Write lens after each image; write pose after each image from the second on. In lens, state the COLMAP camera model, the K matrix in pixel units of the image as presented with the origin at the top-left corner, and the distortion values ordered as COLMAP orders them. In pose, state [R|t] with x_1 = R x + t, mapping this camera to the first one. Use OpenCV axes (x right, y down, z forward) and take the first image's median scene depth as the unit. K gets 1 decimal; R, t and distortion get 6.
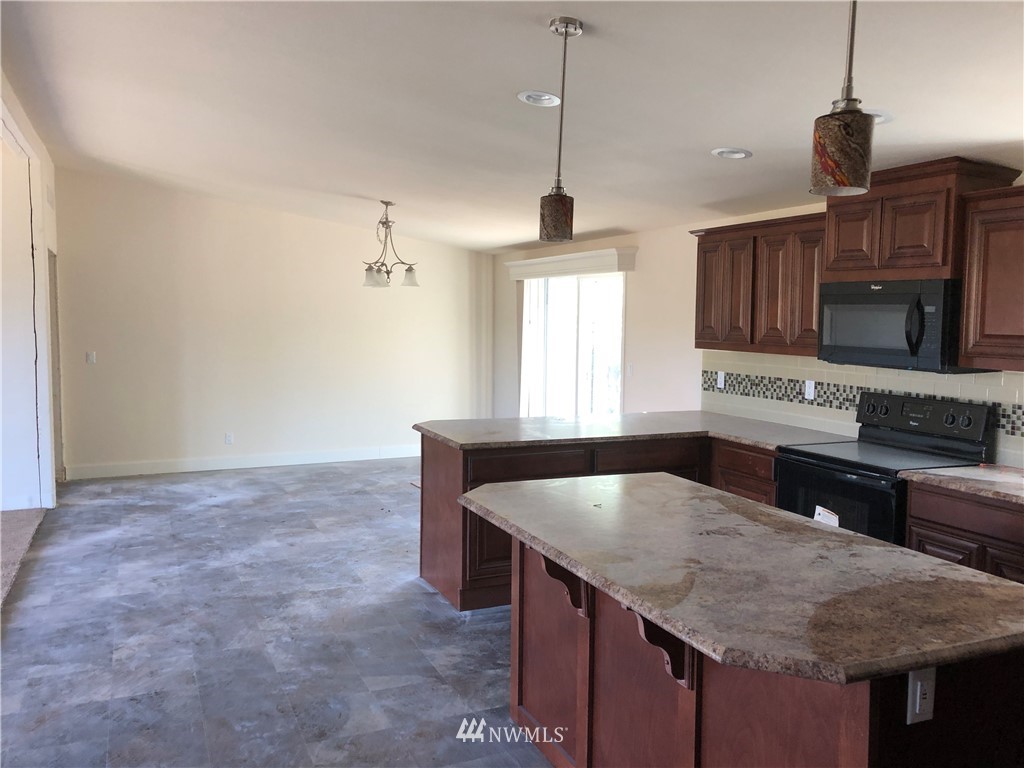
lens RADIAL K [[852.8, 0, 499.3], [0, 852.8, 380.8], [0, 0, 1]] dist [0.102100, -0.123023]
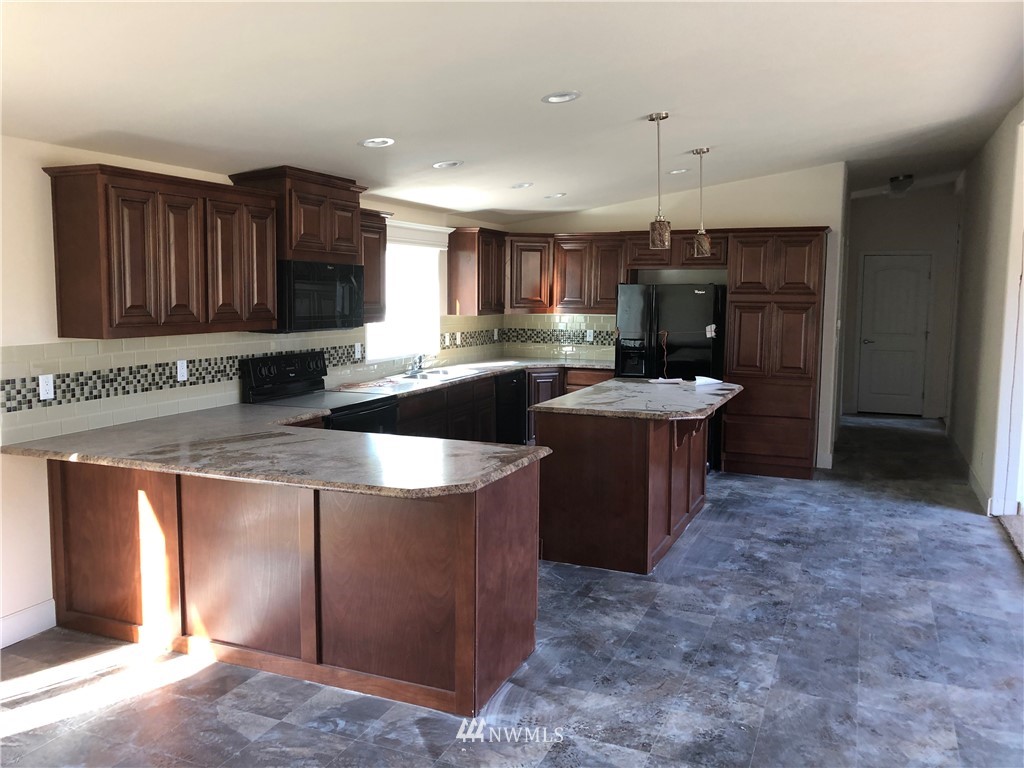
lens RADIAL K [[838.9, 0, 509.6], [0, 838.9, 366.4], [0, 0, 1]] dist [0.022775, -0.001508]
pose [[-0.691663, -0.083604, 0.717365, -0.546812], [0.043265, 0.986697, 0.156708, -0.124299], [-0.720923, 0.139426, -0.678845, 1.406779]]
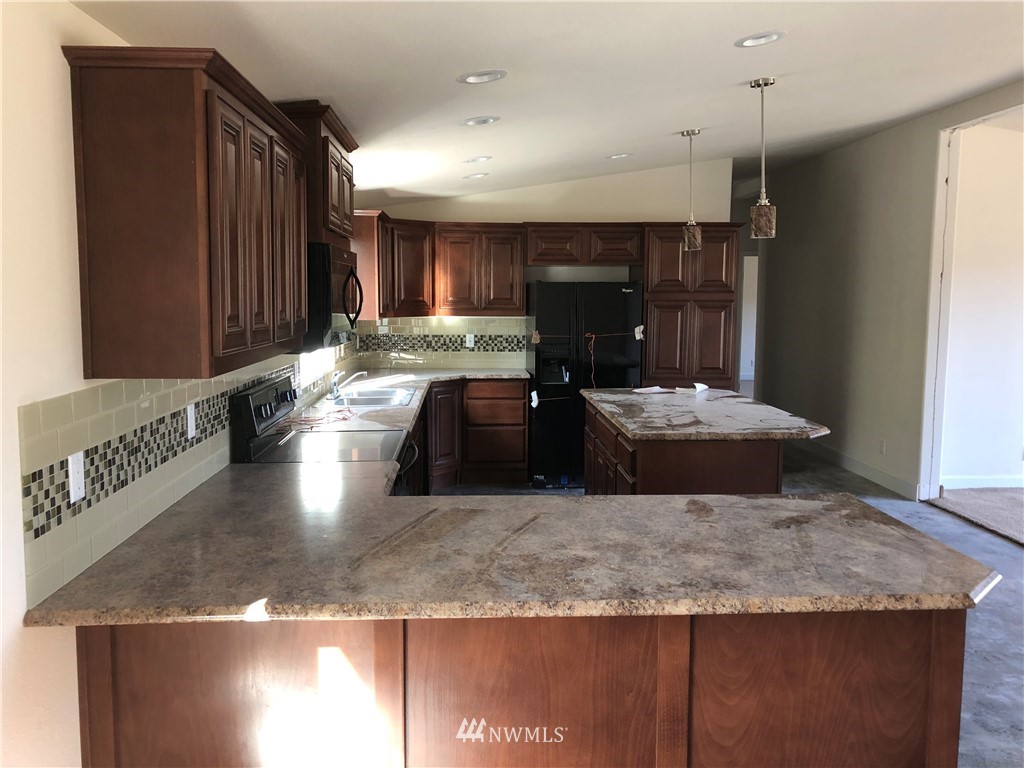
lens RADIAL K [[838.9, 0, 509.6], [0, 838.9, 366.4], [0, 0, 1]] dist [0.022775, -0.001508]
pose [[-0.936371, -0.047375, 0.347799, -0.022508], [0.013209, 0.985393, 0.169785, -0.118786], [-0.350762, 0.163576, -0.922068, 1.477078]]
